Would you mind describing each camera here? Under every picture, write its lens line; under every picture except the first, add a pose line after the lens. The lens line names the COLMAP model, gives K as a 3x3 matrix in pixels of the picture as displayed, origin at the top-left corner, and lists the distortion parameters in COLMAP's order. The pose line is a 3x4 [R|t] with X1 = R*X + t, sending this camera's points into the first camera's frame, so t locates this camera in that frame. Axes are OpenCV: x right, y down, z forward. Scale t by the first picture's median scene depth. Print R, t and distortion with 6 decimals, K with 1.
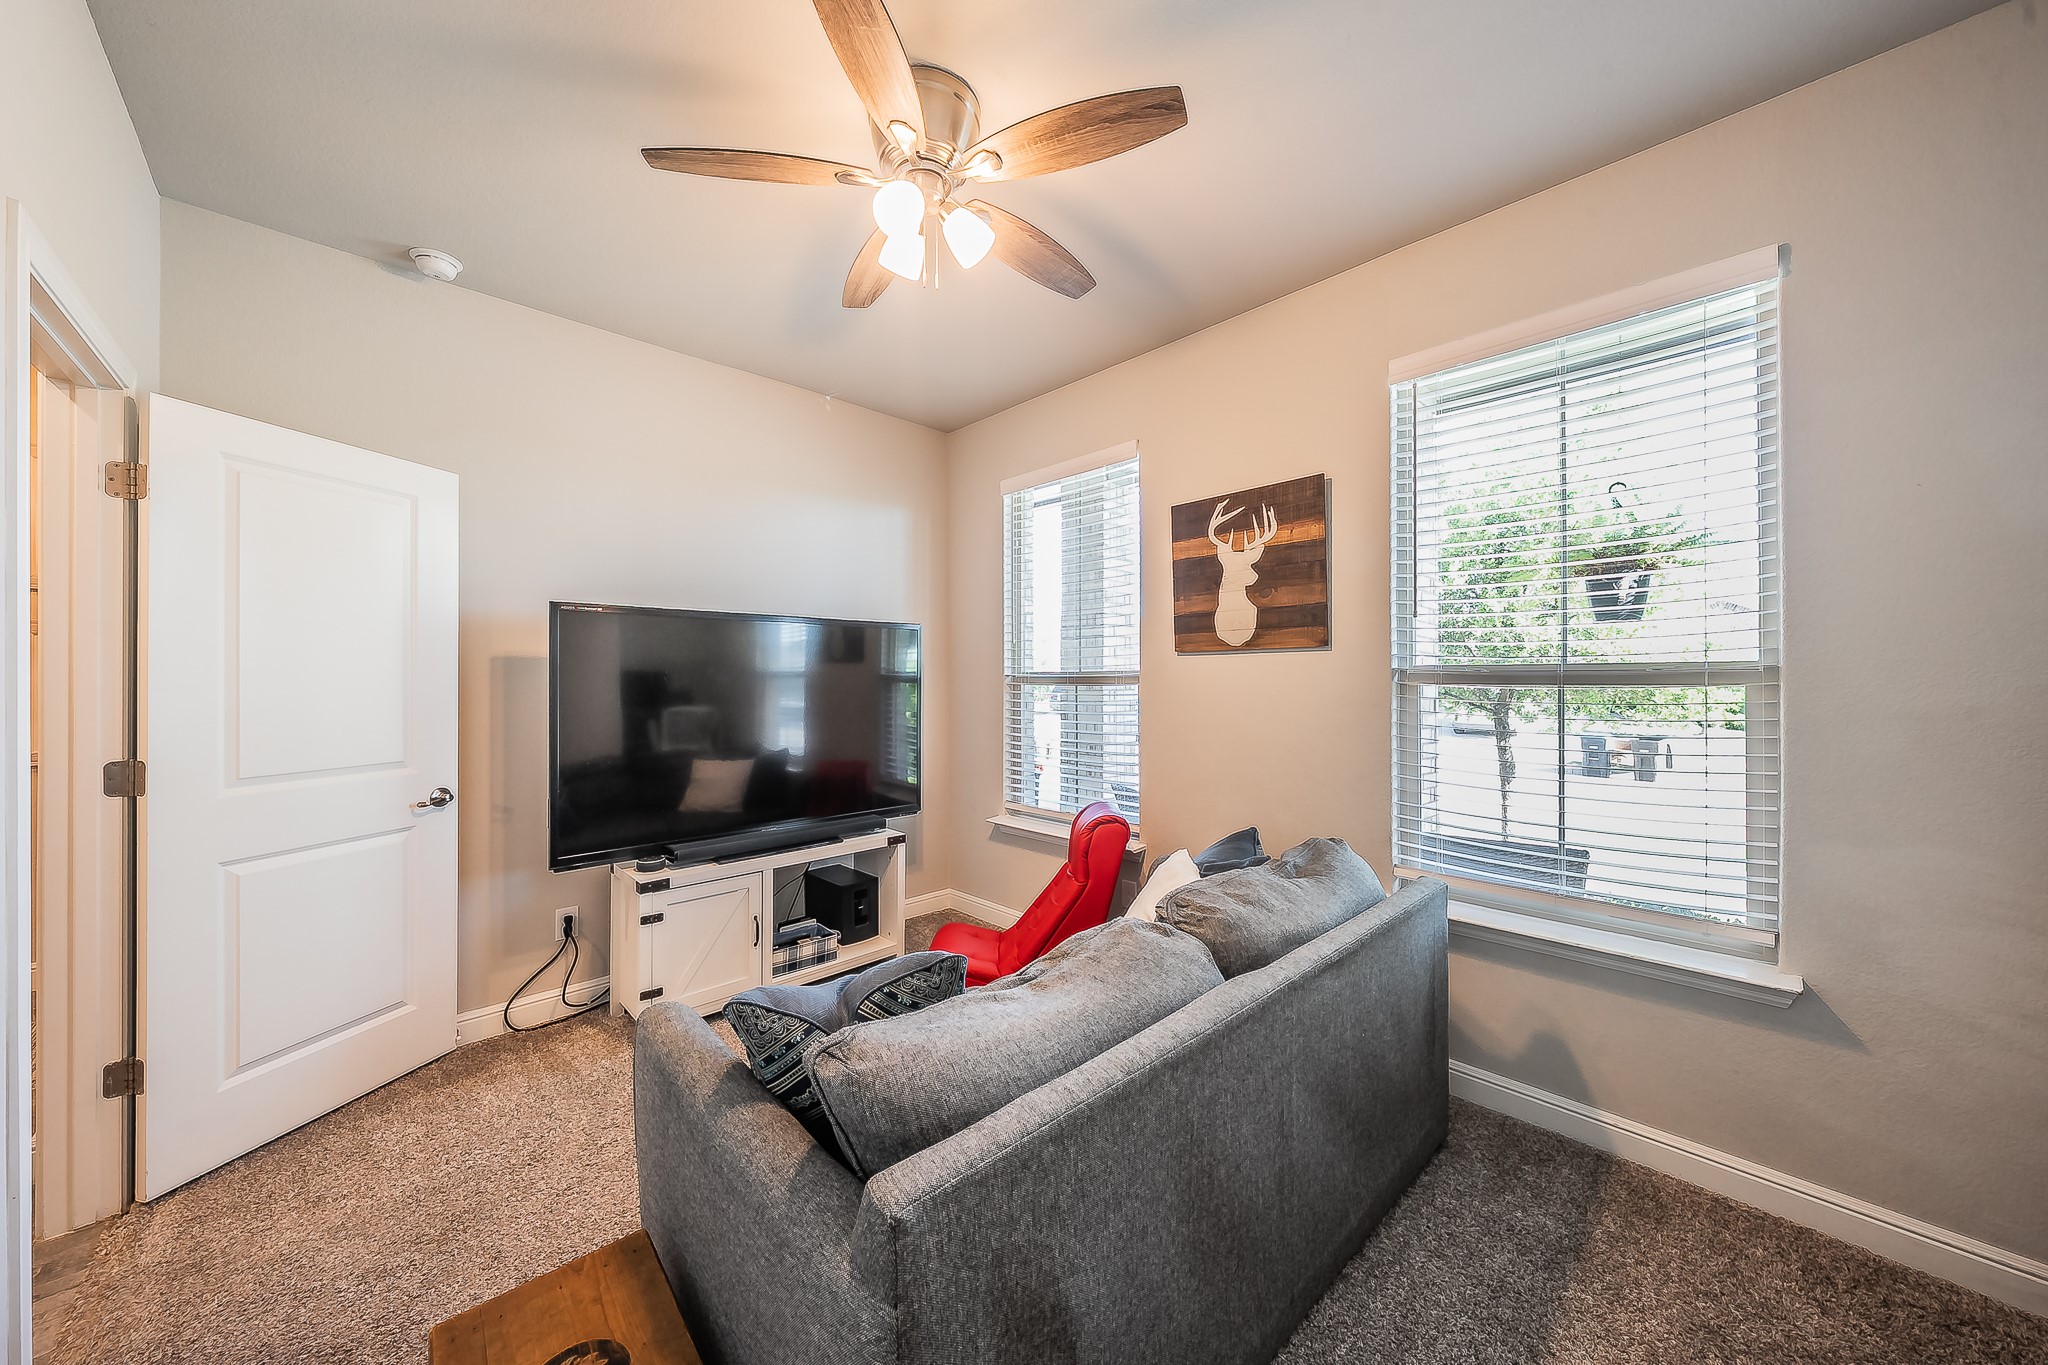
lens RADIAL K [[734.5, 0, 1037.4], [0, 734.5, 668.9], [0, 0, 1]] dist [-0.005862, 0.000918]
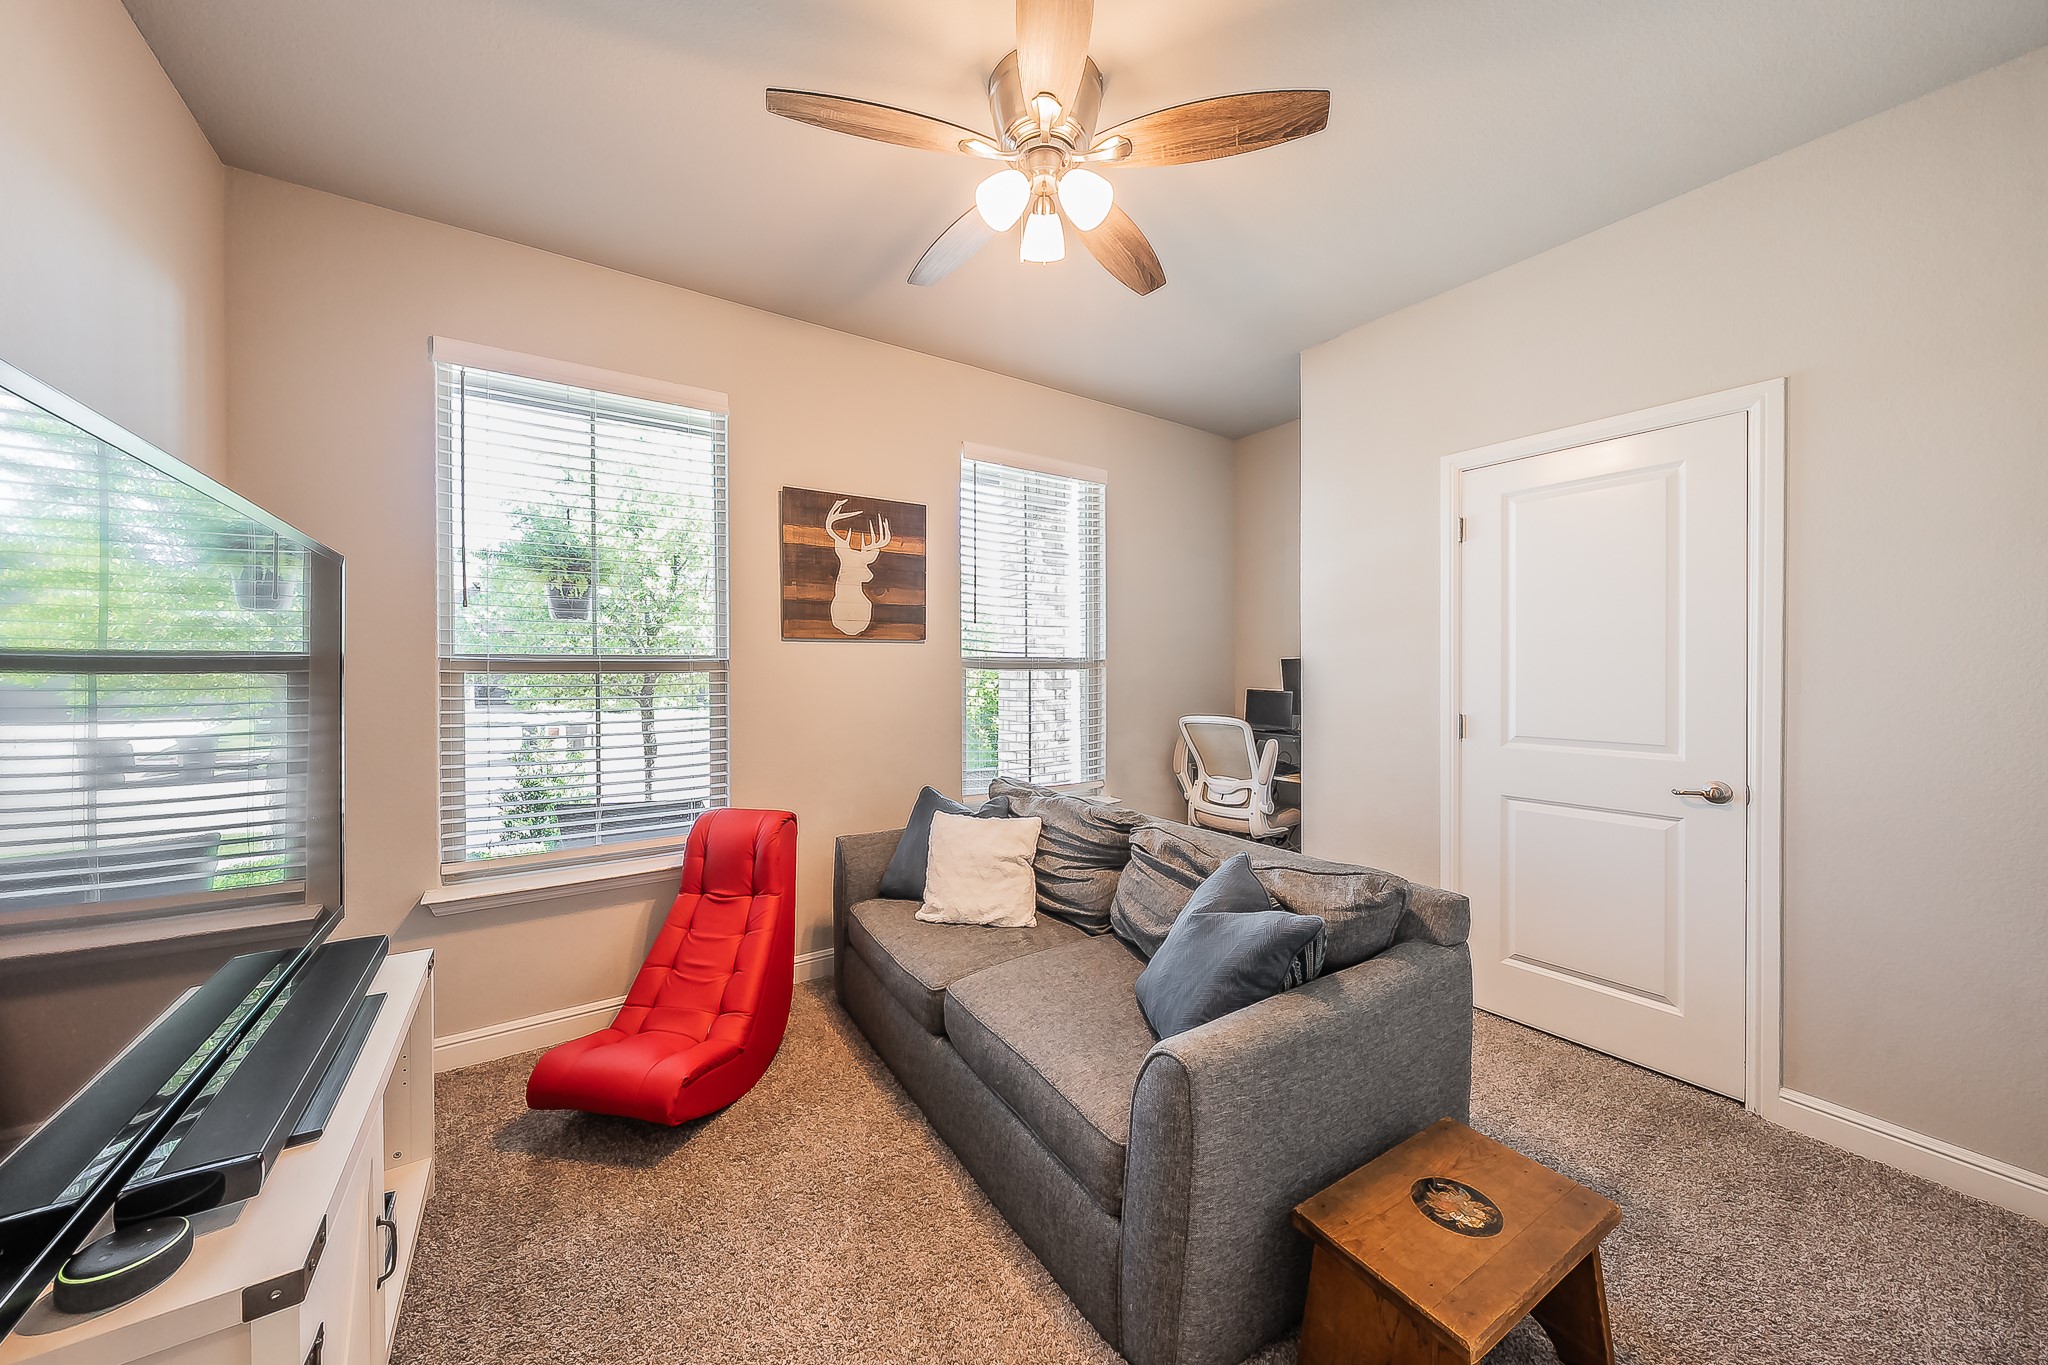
lens RADIAL K [[700.7, 0, 1023.6], [0, 700.7, 669.5], [0, 0, 1]] dist [-0.002829, -0.000096]
pose [[0.165067, -0.002752, 0.986278, -0.724726], [-0.012251, 0.999913, 0.004840, 0.012108], [-0.986206, -0.012881, 0.165019, 0.571461]]
